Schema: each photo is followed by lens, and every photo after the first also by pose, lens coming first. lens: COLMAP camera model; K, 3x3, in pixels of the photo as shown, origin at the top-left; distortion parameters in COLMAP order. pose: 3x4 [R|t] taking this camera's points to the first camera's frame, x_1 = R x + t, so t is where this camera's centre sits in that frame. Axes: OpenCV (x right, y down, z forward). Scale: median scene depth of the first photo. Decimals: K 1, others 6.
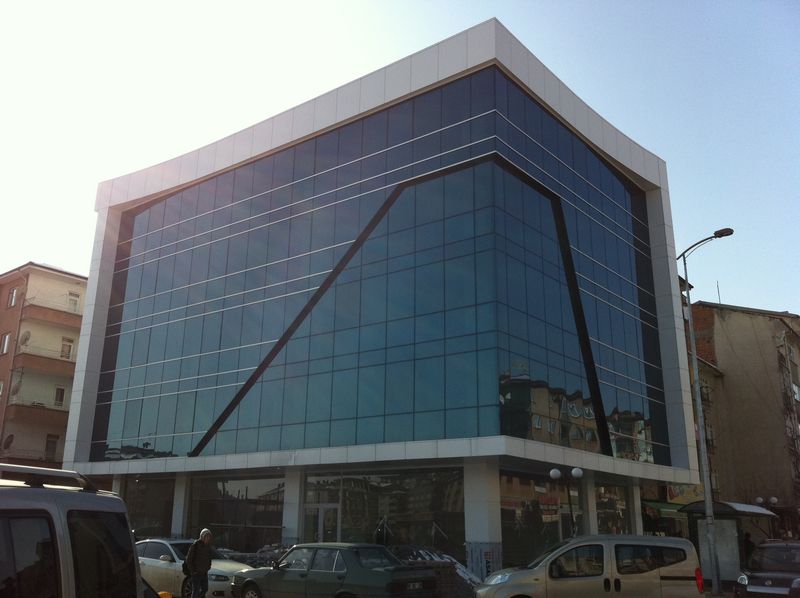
lens RADIAL K [[747.5, 0, 399.5], [0, 747.5, 325.4], [0, 0, 1]] dist [0.015033, -0.005933]
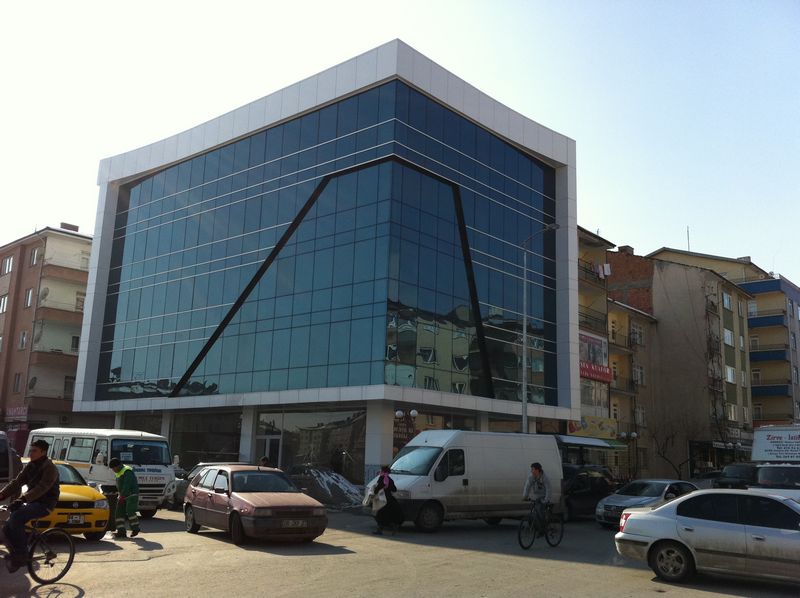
lens RADIAL K [[789.0, 0, 400.0], [0, 789.0, 299.0], [0, 0, 1]] dist [-0.013116, -0.008967]
pose [[0.997879, -0.007559, -0.064663, 0.166917], [0.011497, 0.998087, 0.060749, -0.054815], [0.064080, -0.061364, 0.996056, -0.232163]]
